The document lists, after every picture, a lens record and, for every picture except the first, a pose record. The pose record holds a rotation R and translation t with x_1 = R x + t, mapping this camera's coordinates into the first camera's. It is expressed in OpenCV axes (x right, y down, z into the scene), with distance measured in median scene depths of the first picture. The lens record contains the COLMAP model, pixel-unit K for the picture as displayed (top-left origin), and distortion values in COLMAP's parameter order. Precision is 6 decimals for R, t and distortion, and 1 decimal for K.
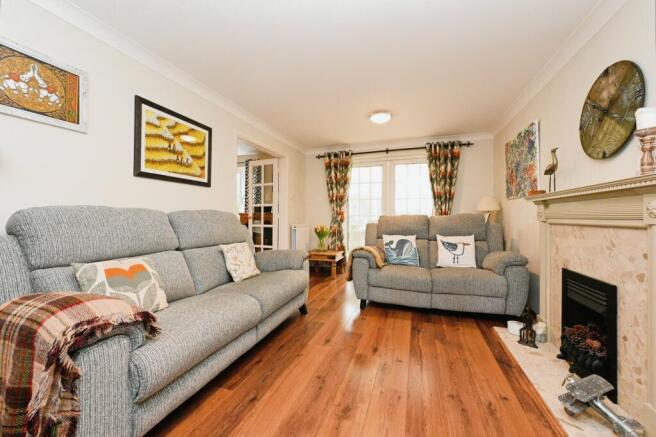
lens RADIAL K [[262.6, 0, 327.3], [0, 262.6, 217.1], [0, 0, 1]] dist [0.002149, -0.000061]
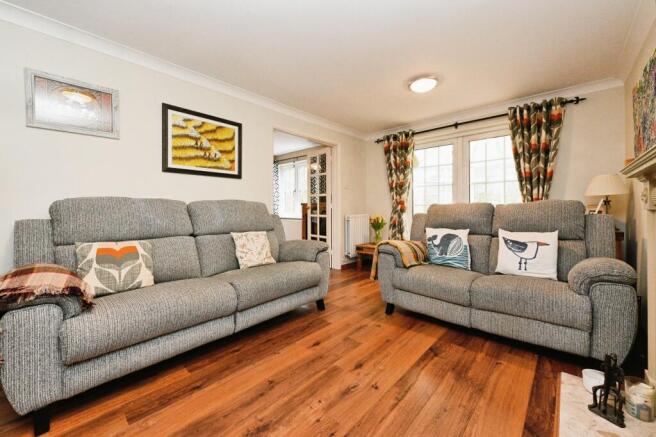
lens RADIAL K [[265.1, 0, 327.5], [0, 265.1, 208.4], [0, 0, 1]] dist [0.001507, -0.000321]
pose [[0.919667, -0.002791, -0.392688, 0.352470], [0.003051, 0.999995, 0.000038, 0.009387], [0.392686, -0.001233, 0.919672, 0.166223]]
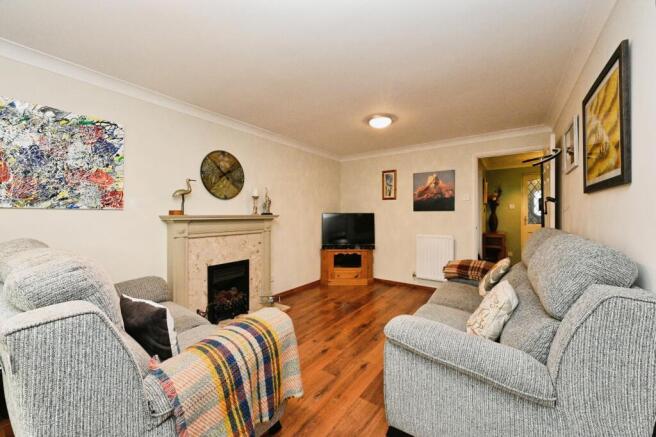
lens RADIAL K [[262.6, 0, 327.3], [0, 262.6, 217.1], [0, 0, 1]] dist [0.002149, -0.000061]
pose [[-0.963387, -0.011393, 0.267871, -0.111162], [-0.009758, 0.999925, 0.007436, -0.078421], [-0.267936, 0.004550, -0.963426, 1.772053]]
